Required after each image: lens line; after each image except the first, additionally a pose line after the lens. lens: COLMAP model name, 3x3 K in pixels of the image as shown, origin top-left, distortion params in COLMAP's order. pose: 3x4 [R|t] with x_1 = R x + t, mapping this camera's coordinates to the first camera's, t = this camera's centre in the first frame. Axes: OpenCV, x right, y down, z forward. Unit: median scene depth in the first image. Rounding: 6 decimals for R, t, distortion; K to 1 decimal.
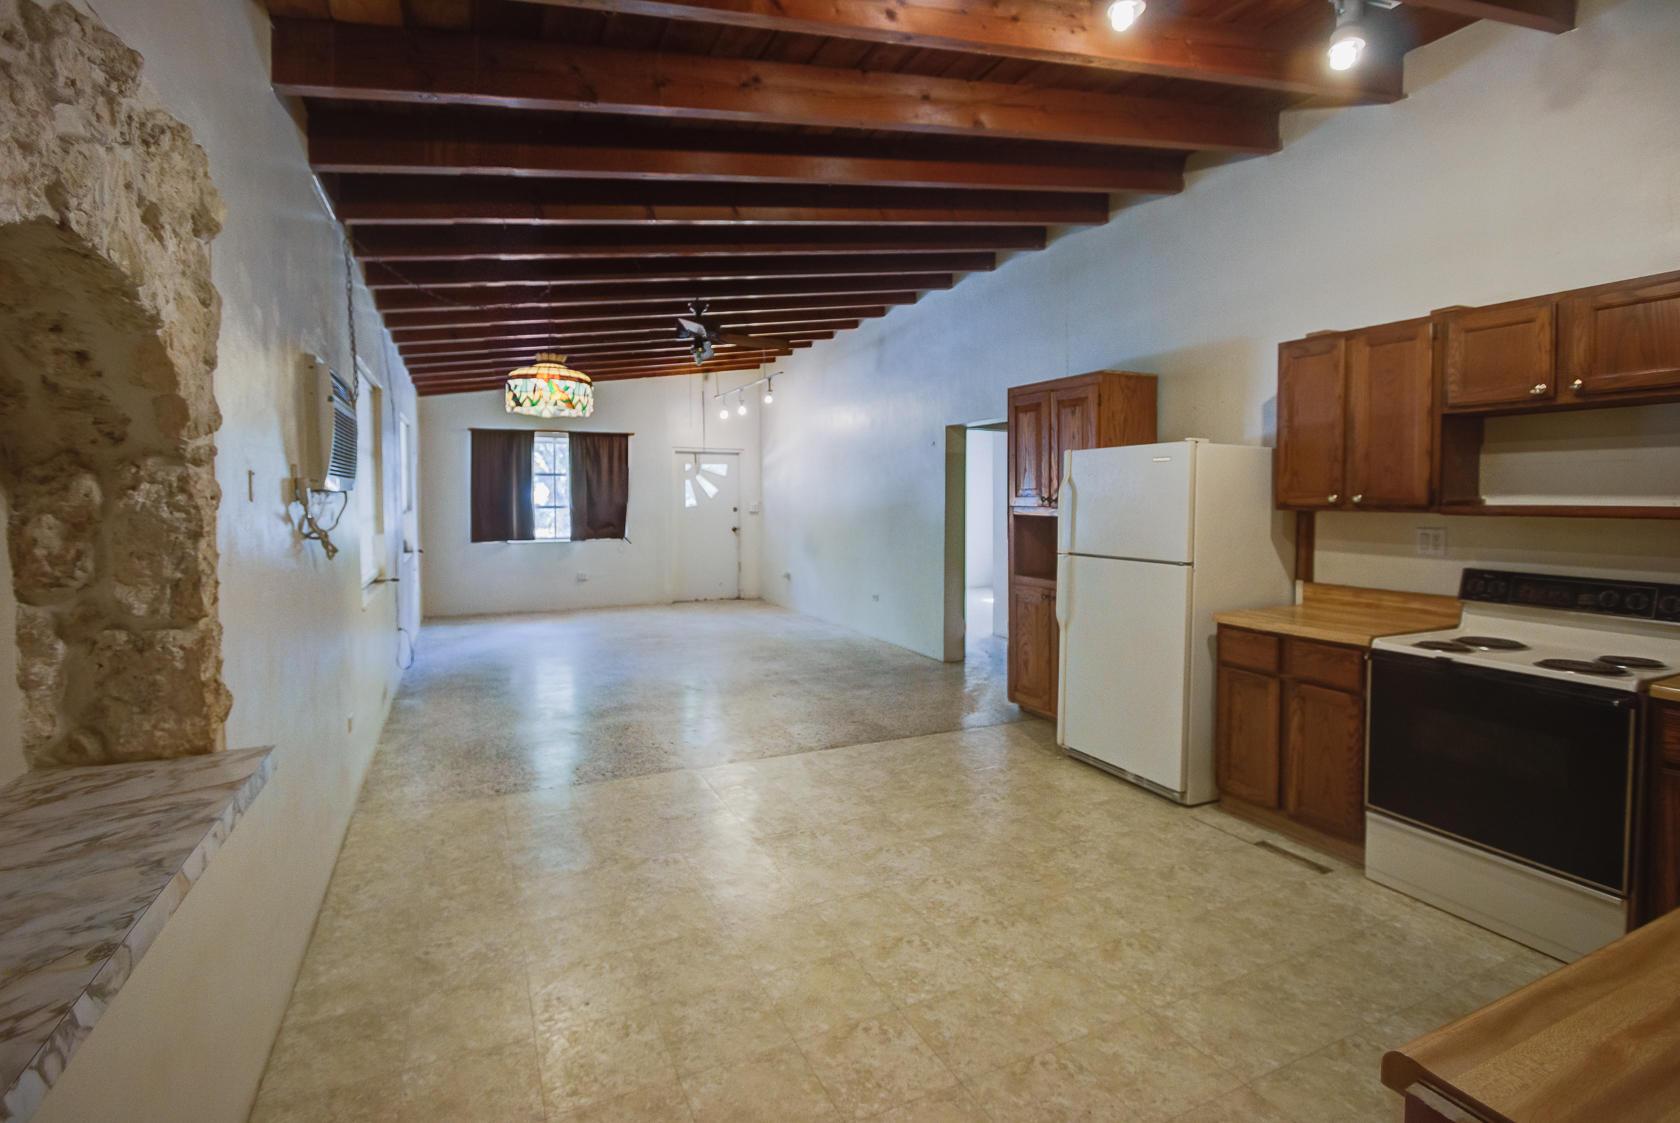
lens RADIAL K [[843.1, 0, 846.6], [0, 843.1, 528.8], [0, 0, 1]] dist [-0.019630, 0.001841]
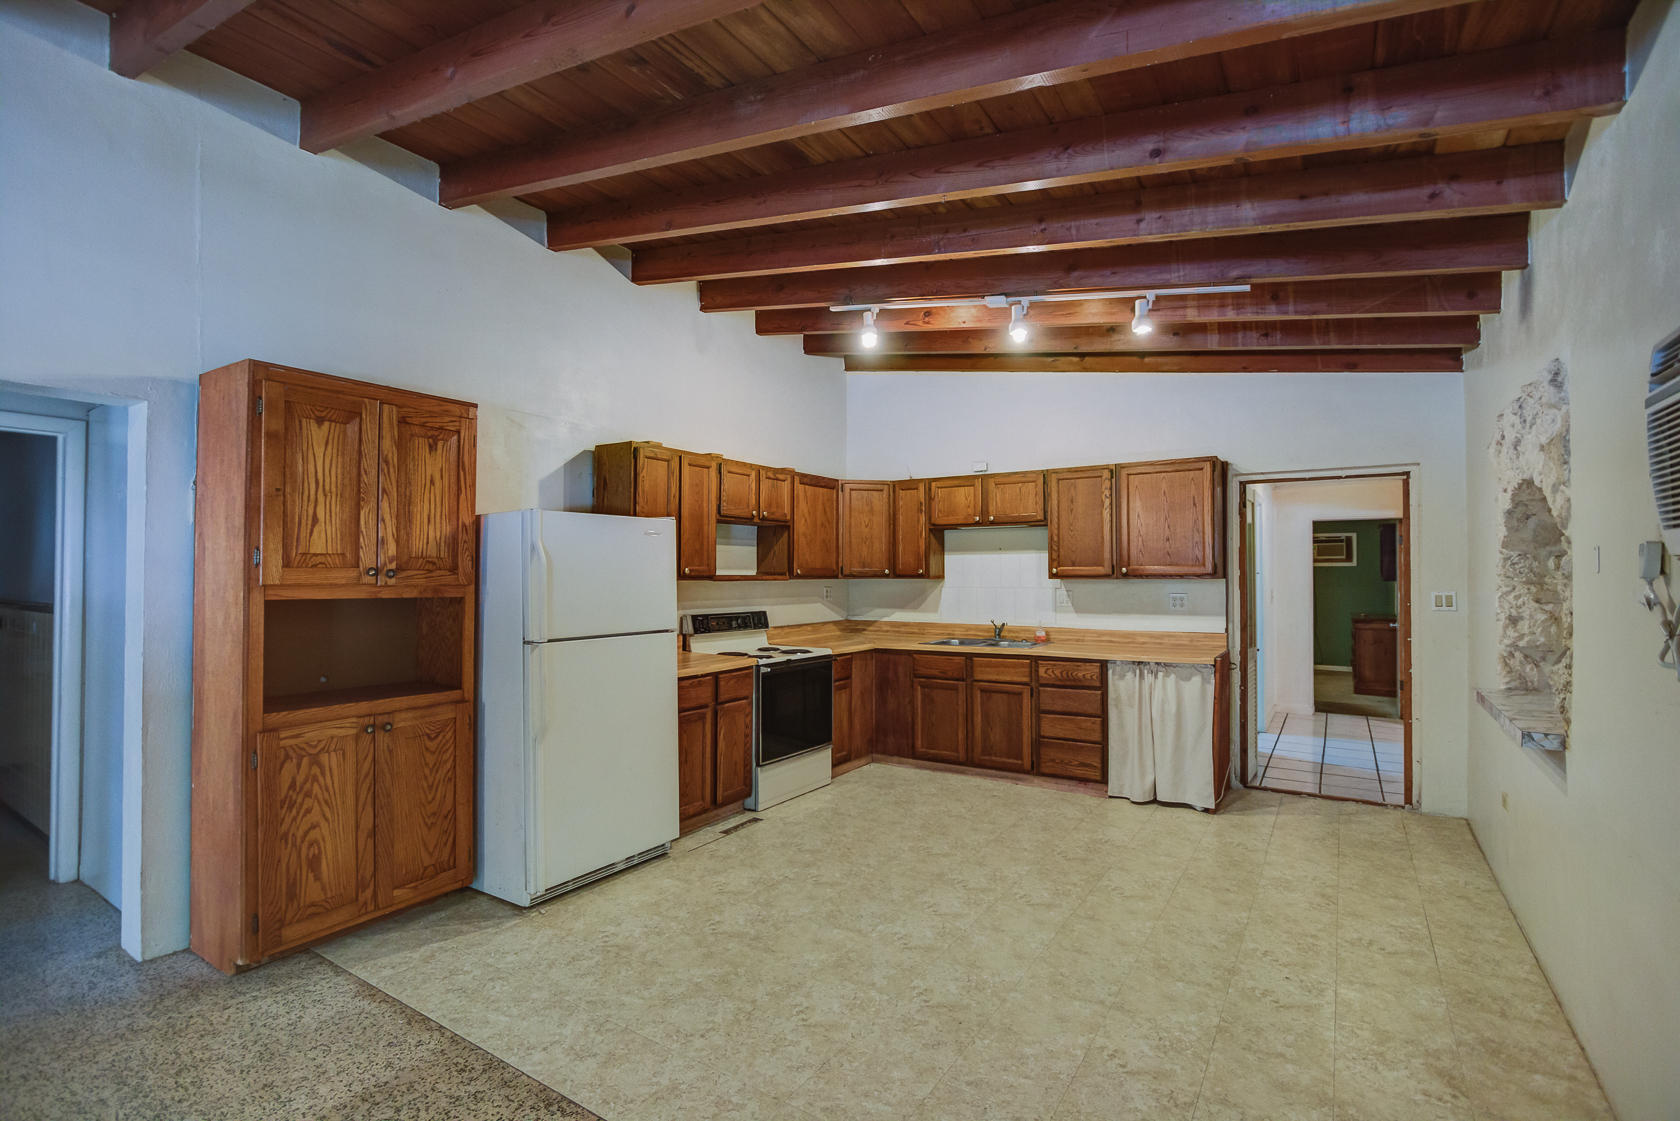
lens RADIAL K [[784.2, 0, 838.4], [0, 784.2, 562.9], [0, 0, 1]] dist [-0.022055, 0.006031]
pose [[-0.537676, 0.007965, 0.843114, -0.246453], [0.029039, 0.999537, 0.009076, -0.021026], [-0.842652, 0.029363, -0.537658, 0.574701]]
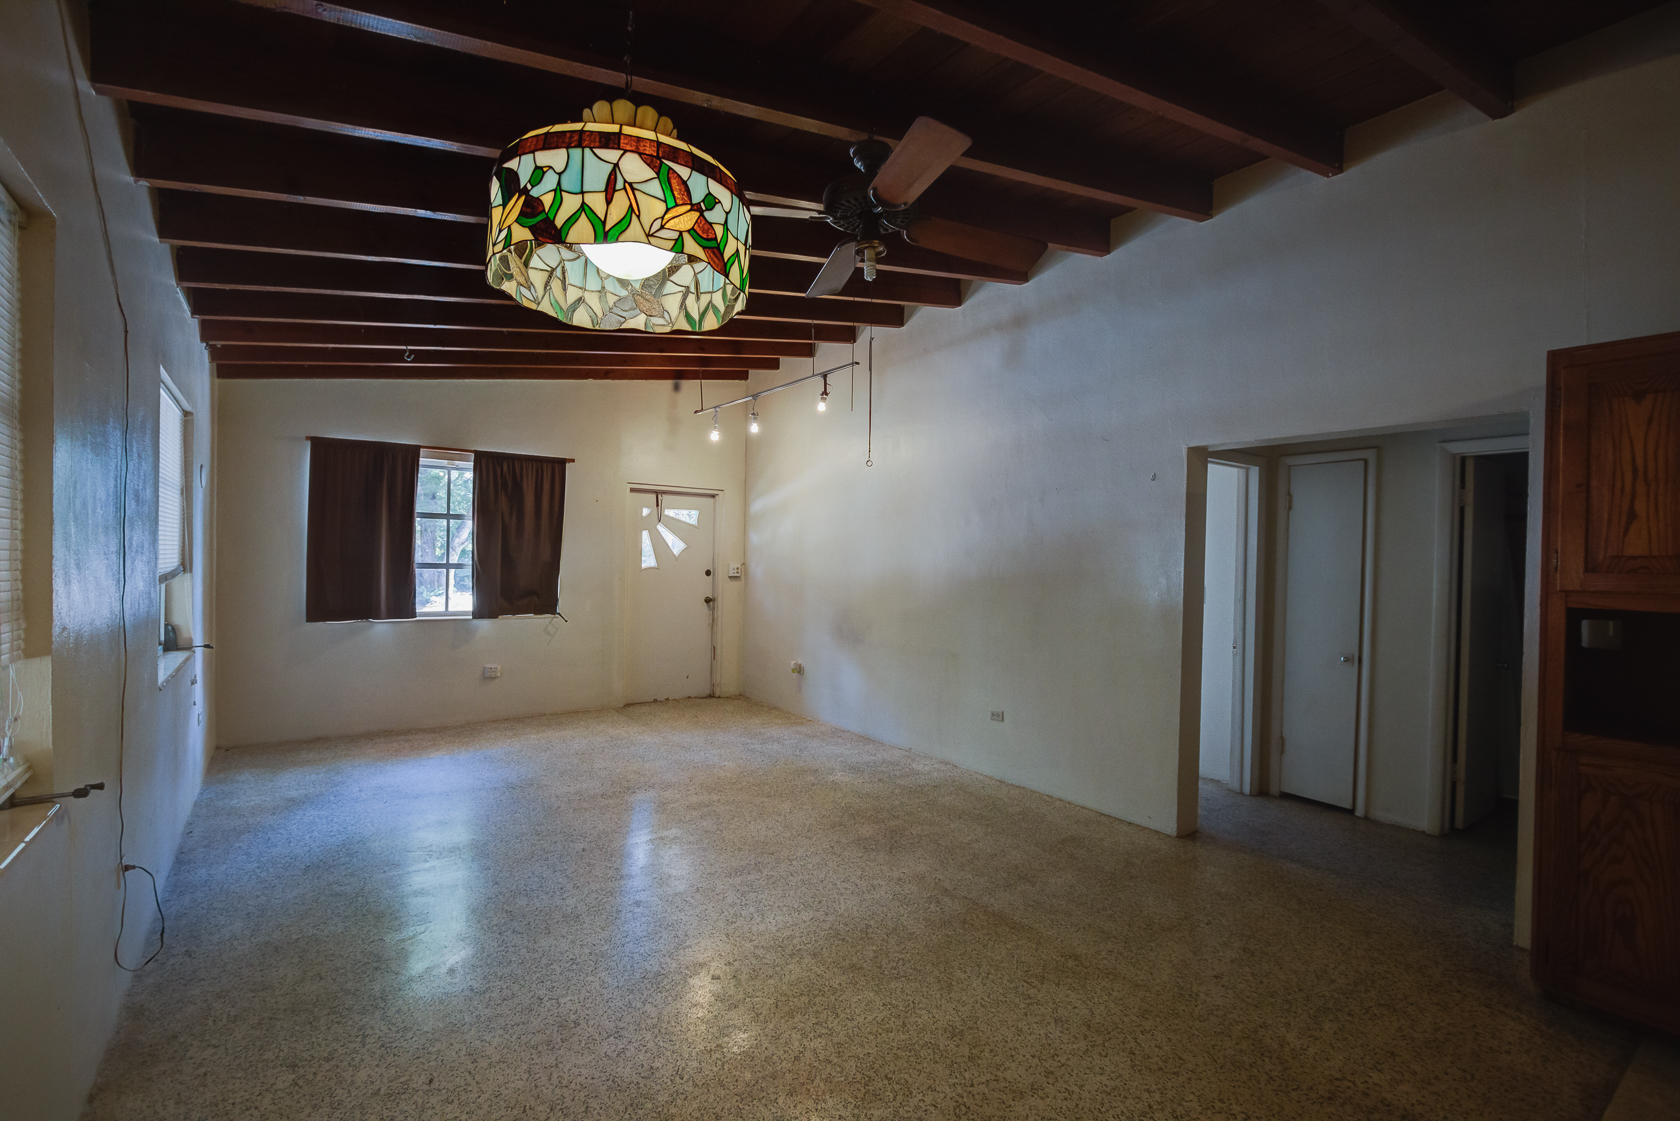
lens RADIAL K [[784.2, 0, 838.4], [0, 784.2, 562.9], [0, 0, 1]] dist [-0.022055, 0.006031]
pose [[0.981599, 0.017212, 0.190176, -0.181627], [-0.011704, 0.999480, -0.030045, -0.014976], [-0.190594, 0.027266, 0.981290, 0.383757]]
